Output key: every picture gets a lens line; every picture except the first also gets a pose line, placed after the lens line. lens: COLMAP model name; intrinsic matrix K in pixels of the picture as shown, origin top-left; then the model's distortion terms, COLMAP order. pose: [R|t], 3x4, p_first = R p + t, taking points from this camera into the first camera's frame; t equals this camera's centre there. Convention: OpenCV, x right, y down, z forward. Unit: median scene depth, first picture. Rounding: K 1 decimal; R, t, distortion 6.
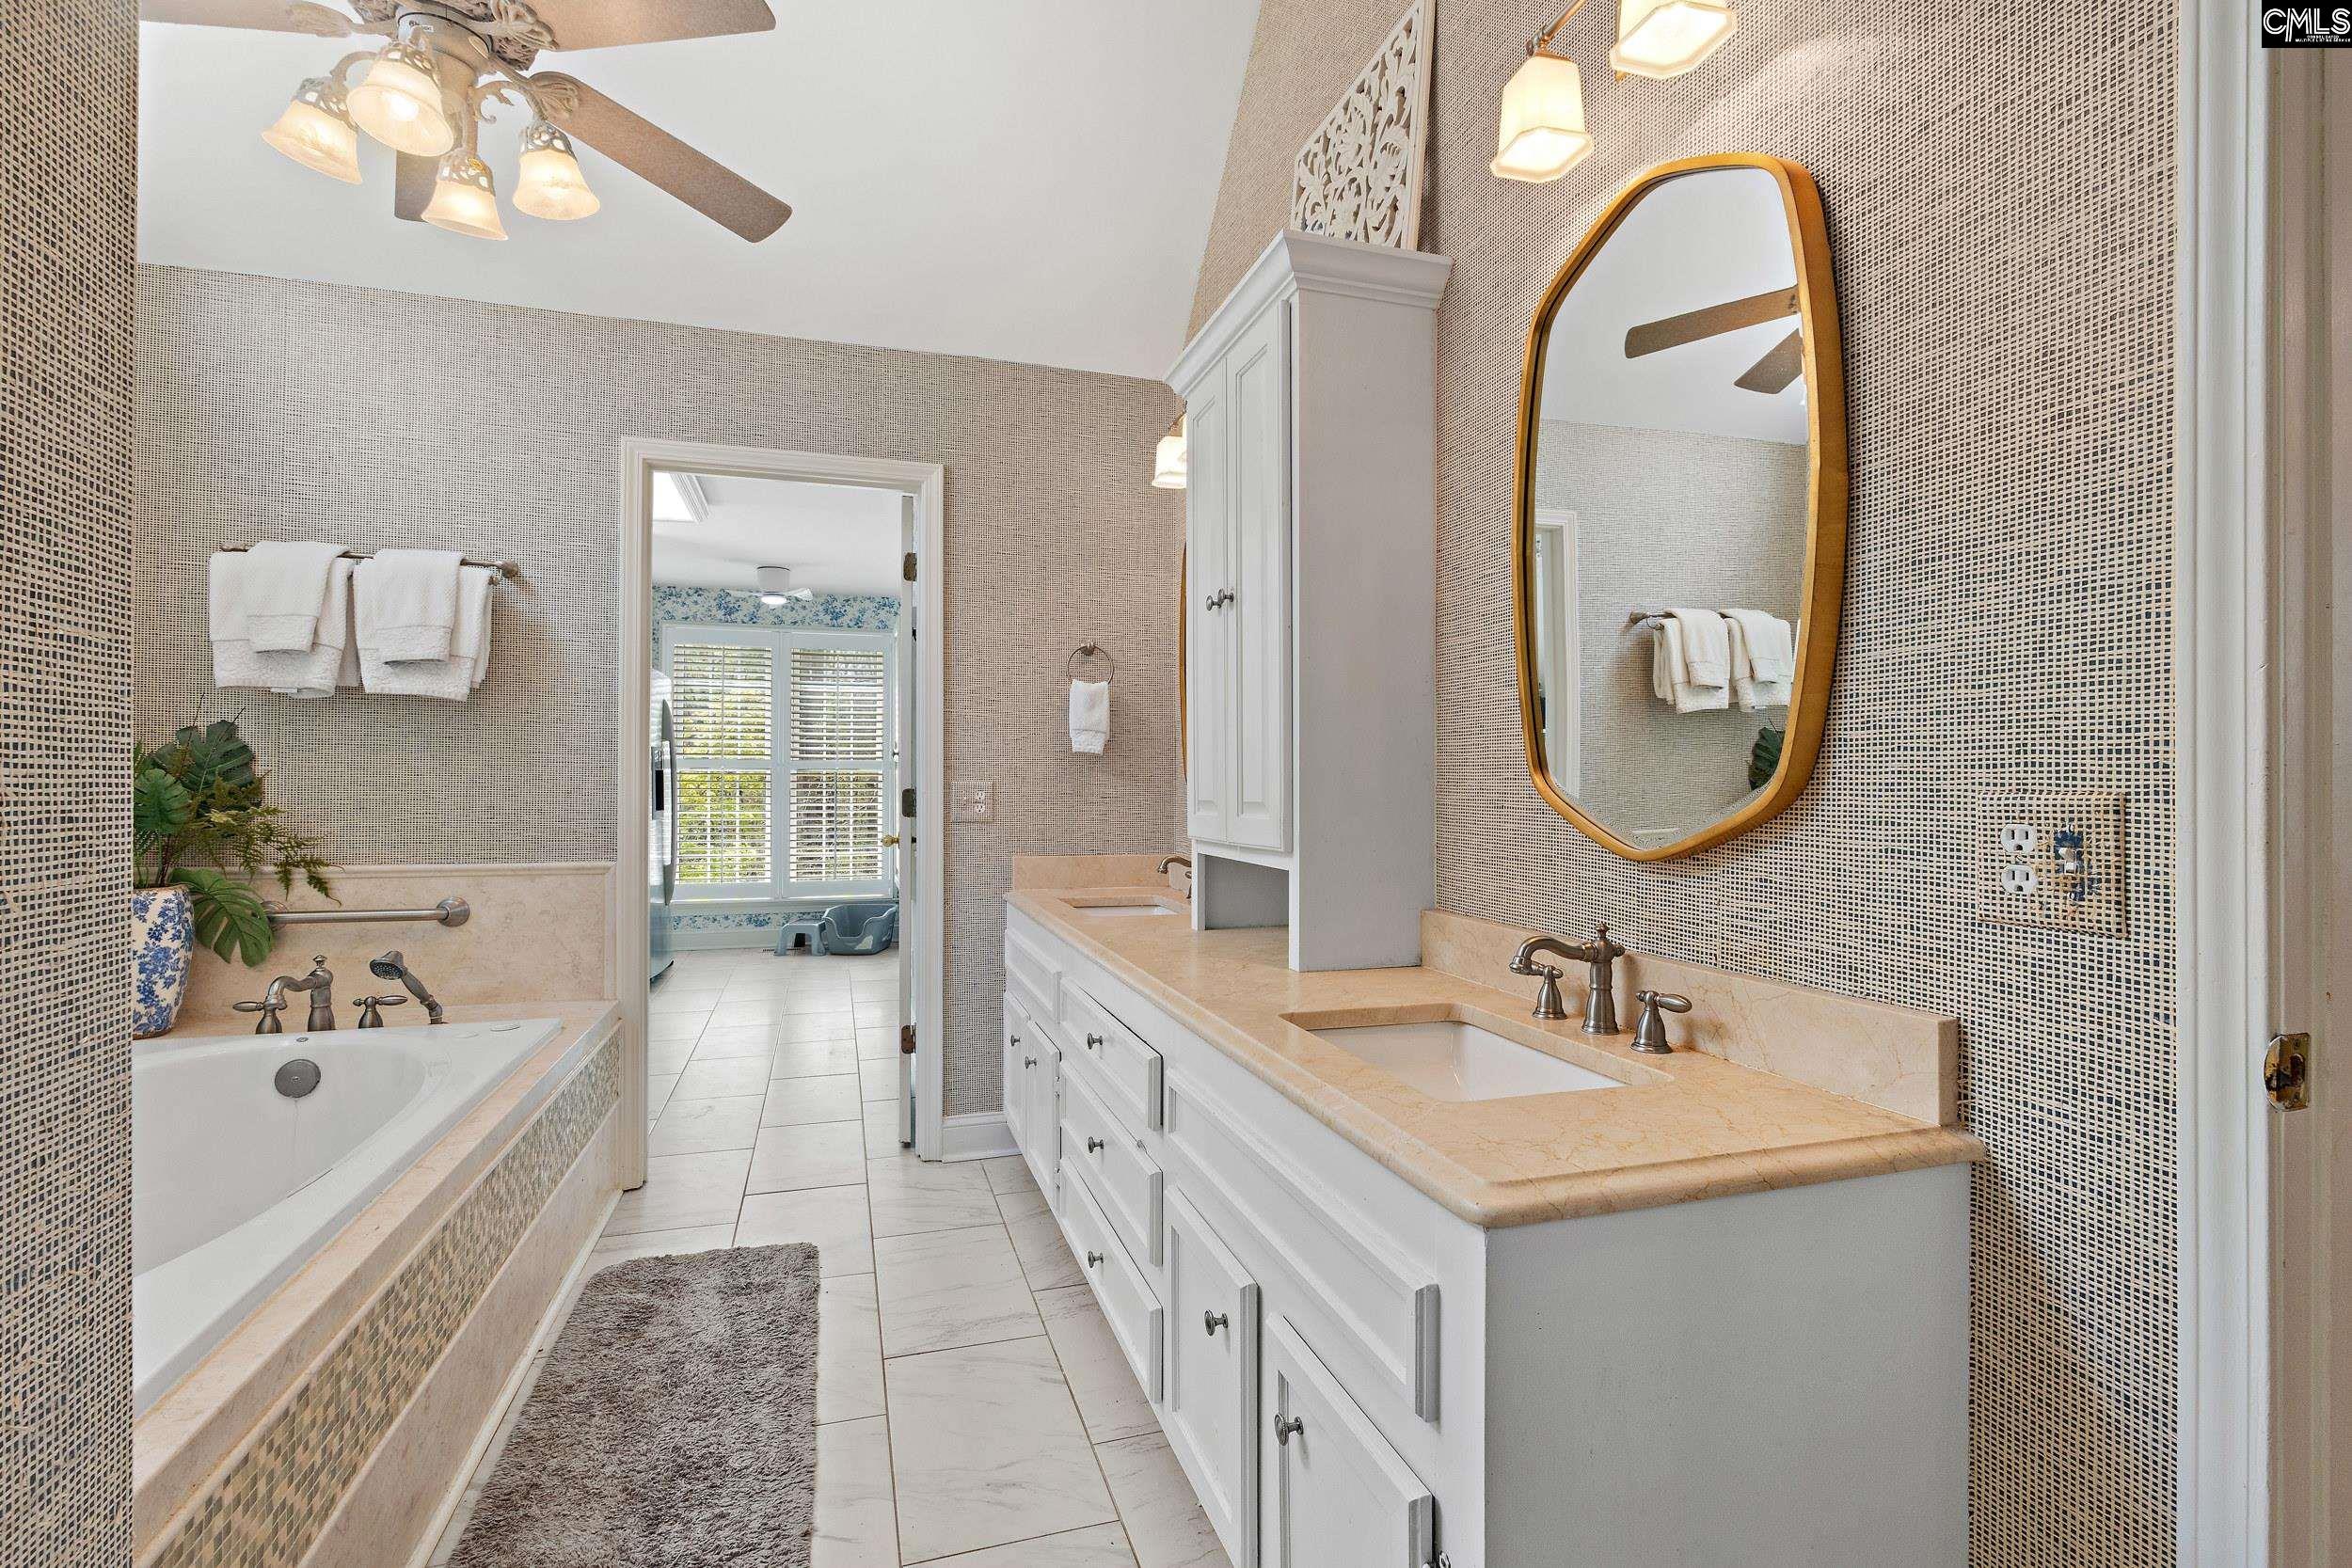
lens RADIAL K [[1086.8, 0, 1169.5], [0, 1086.8, 782.2], [0, 0, 1]] dist [-0.003635, -0.000069]
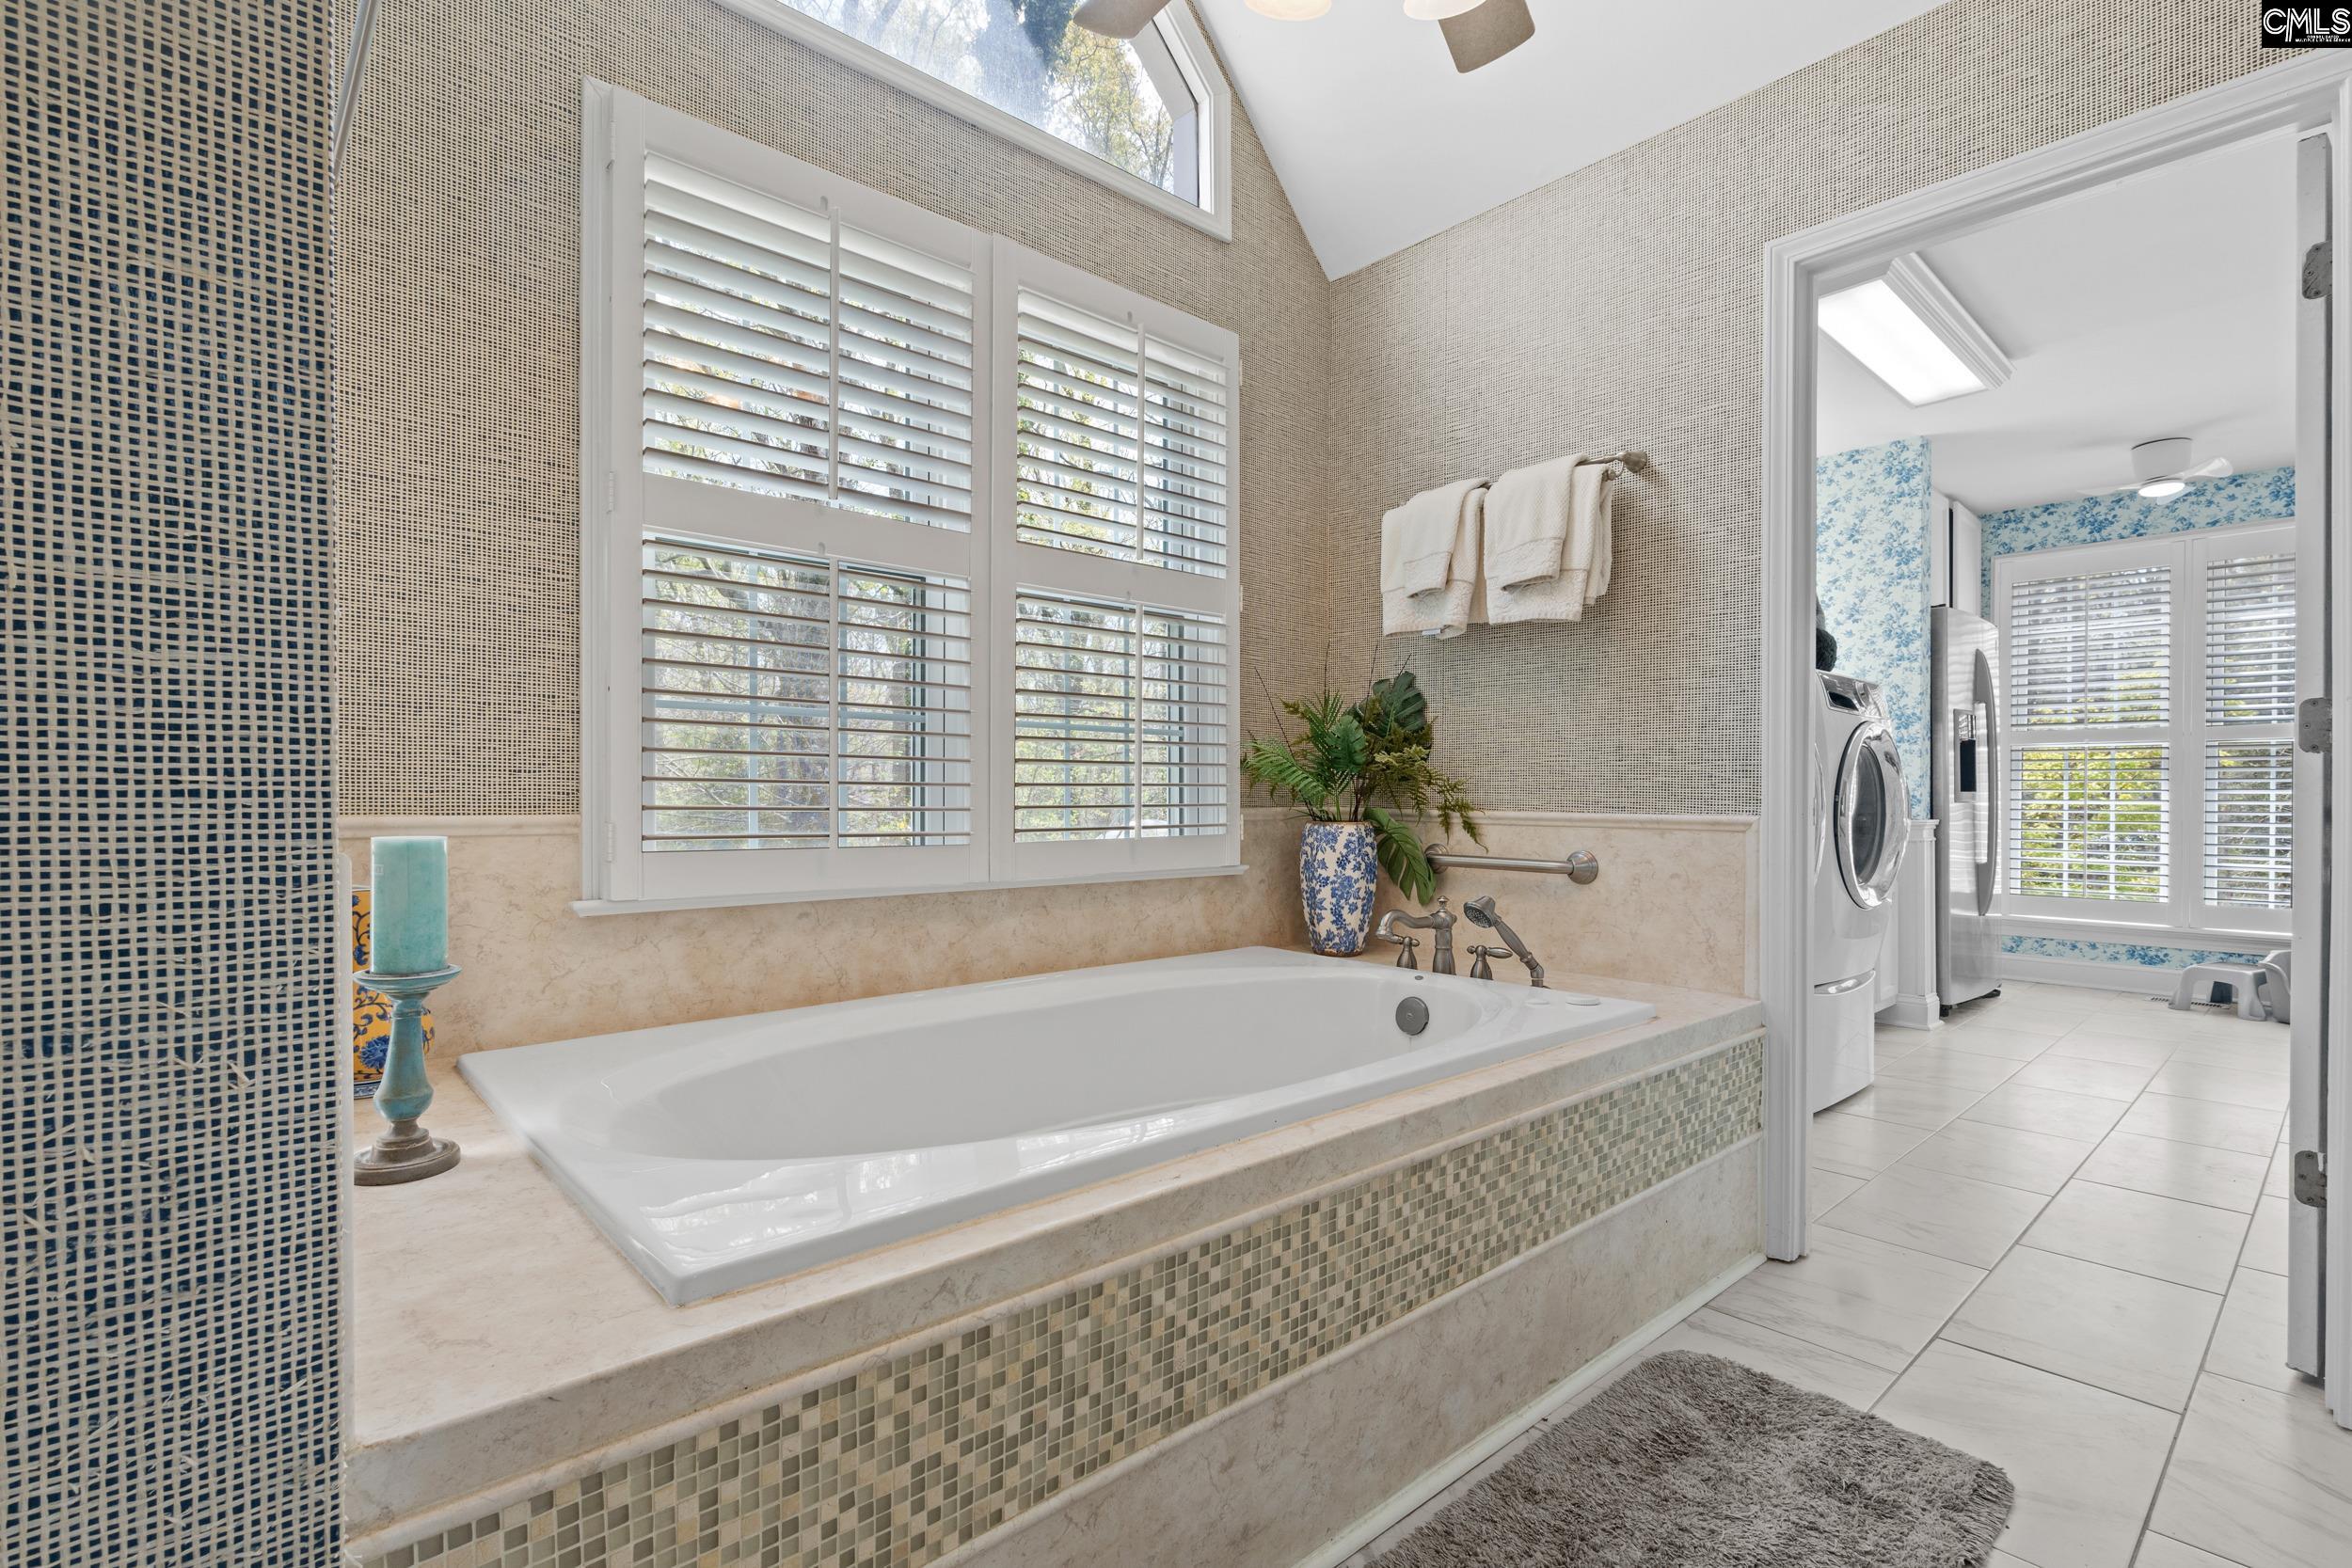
lens RADIAL K [[1086.8, 0, 1188.8], [0, 1086.8, 800.8], [0, 0, 1]] dist [-0.003635, -0.000069]
pose [[0.414650, 0.002018, -0.909979, 0.009900], [-0.001892, 0.999997, 0.001355, 0.068702], [0.909979, 0.001159, 0.414653, 0.362847]]
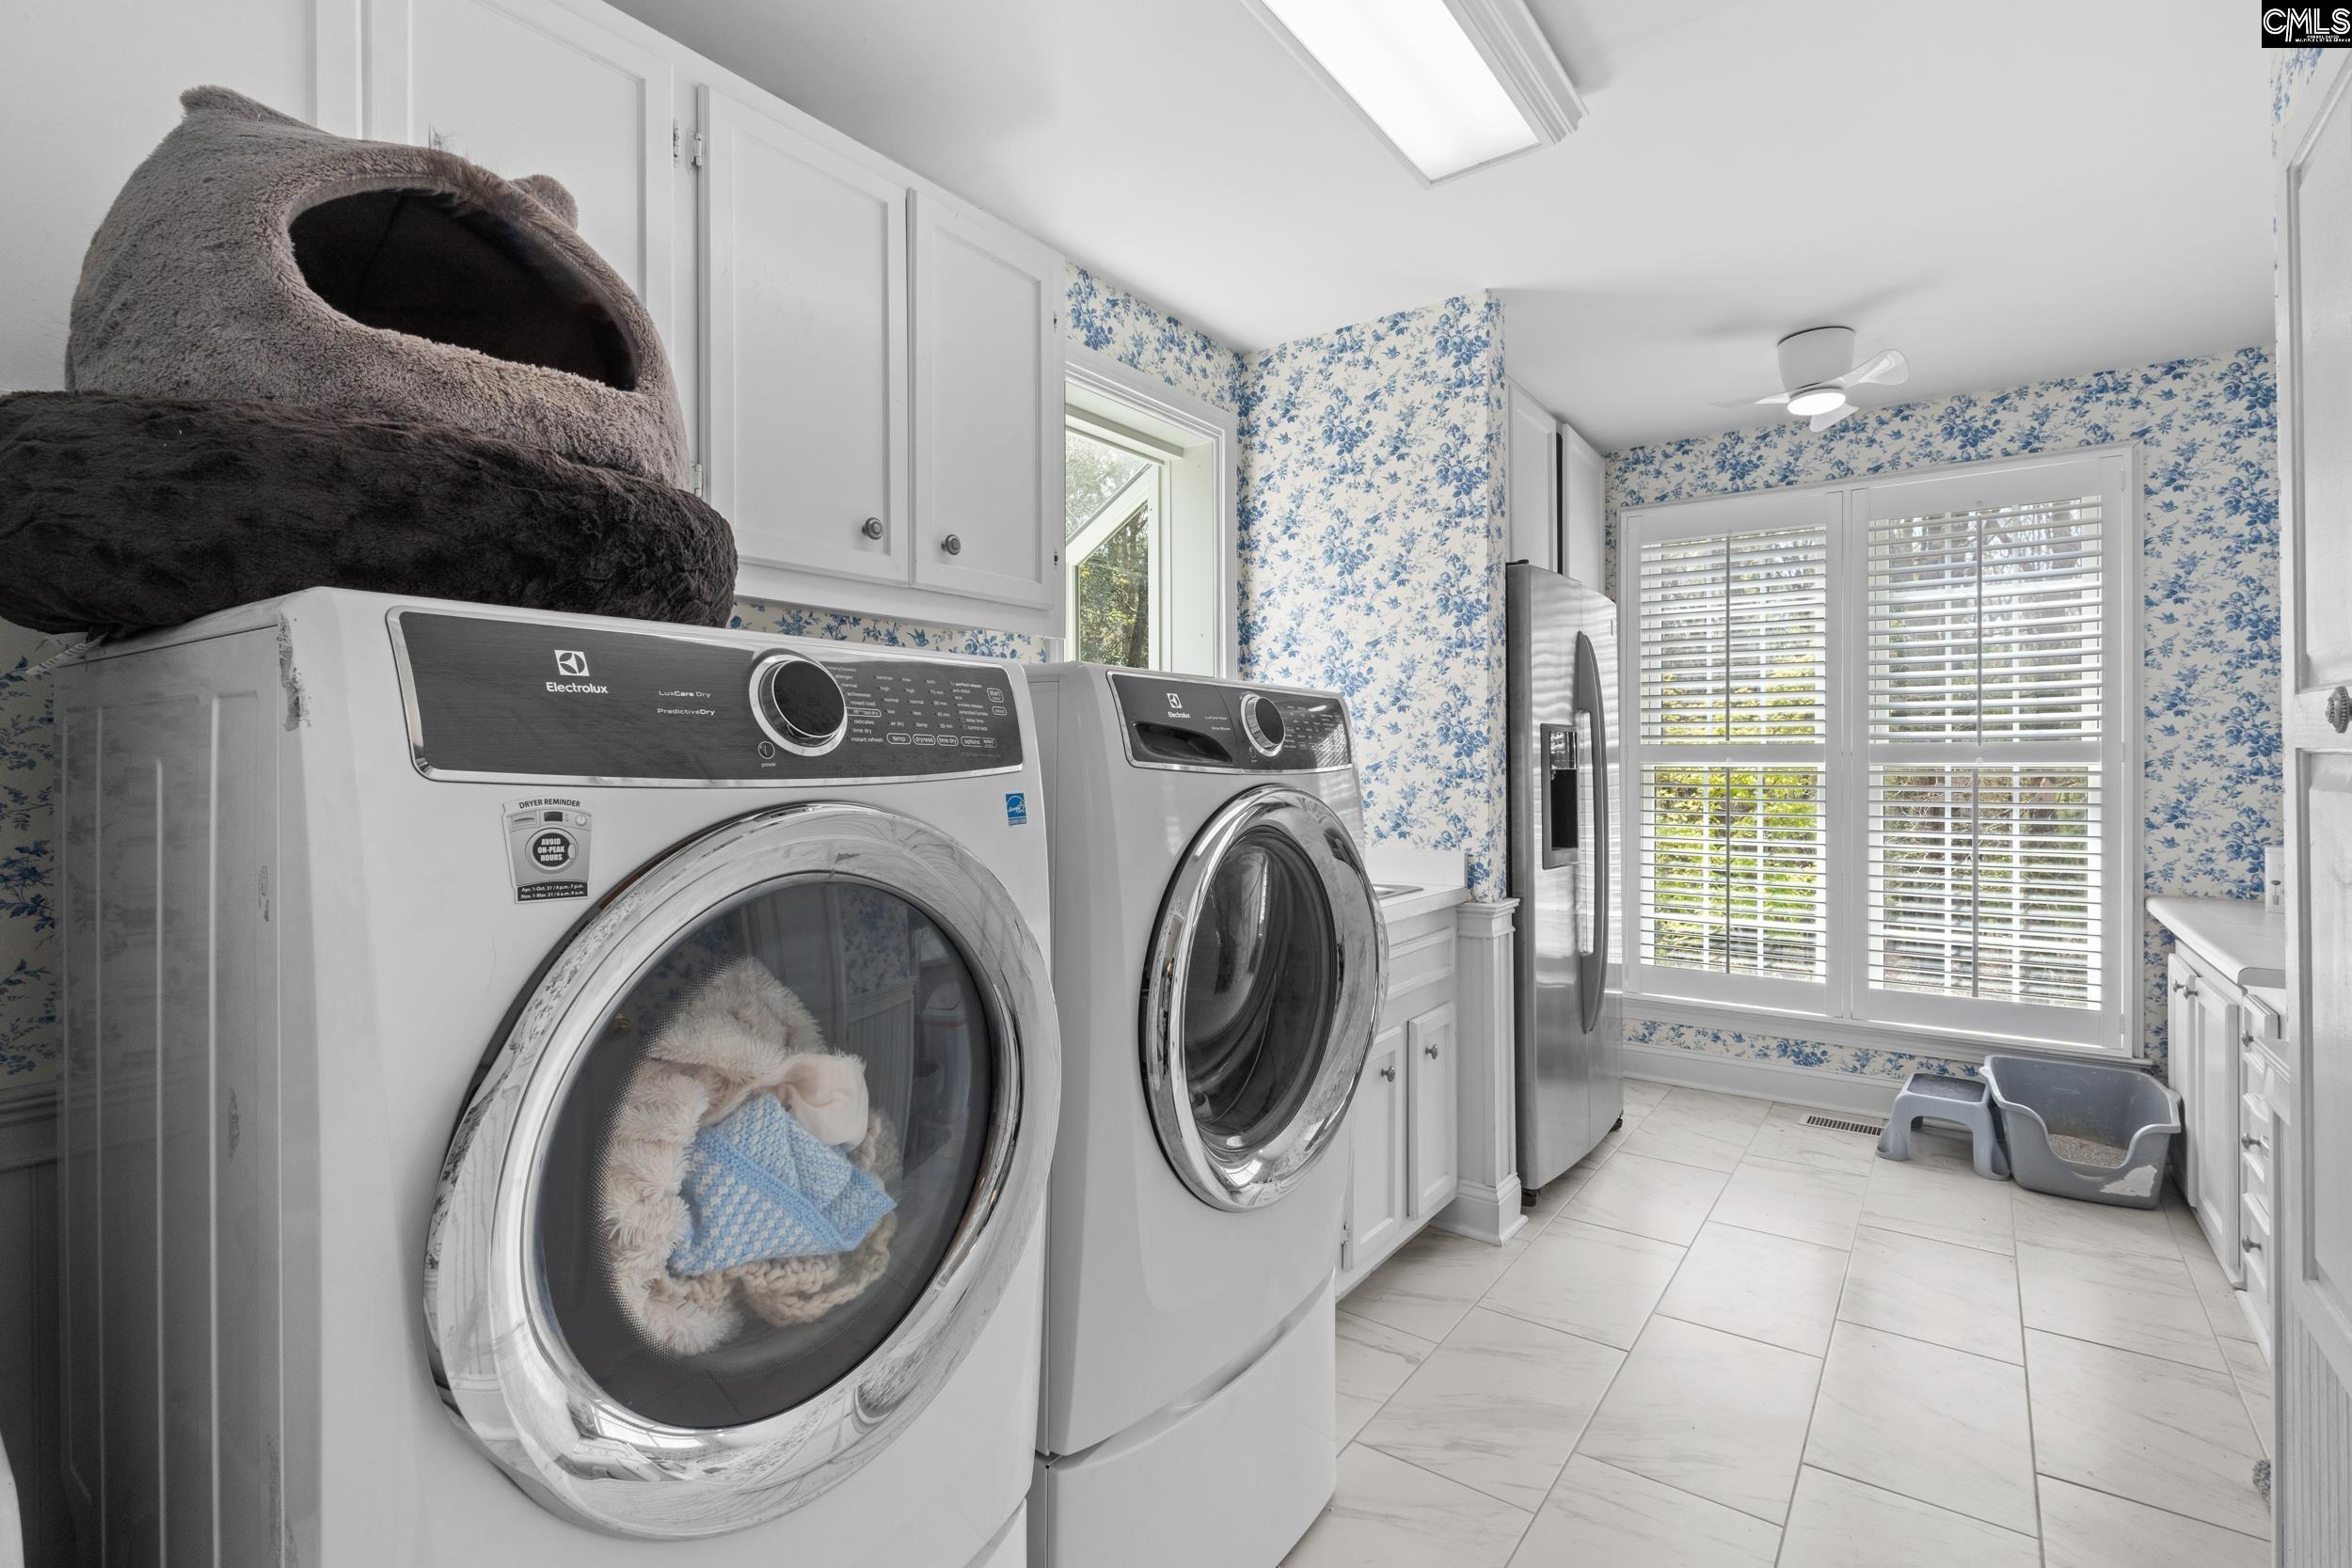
lens RADIAL K [[1086.8, 0, 1193.1], [0, 1086.8, 769.7], [0, 0, 1]] dist [-0.003635, -0.000069]
pose [[0.599254, -0.003262, -0.800553, -0.349795], [0.002088, 0.999995, -0.002512, -0.021182], [0.800557, -0.000166, 0.599257, 1.166905]]
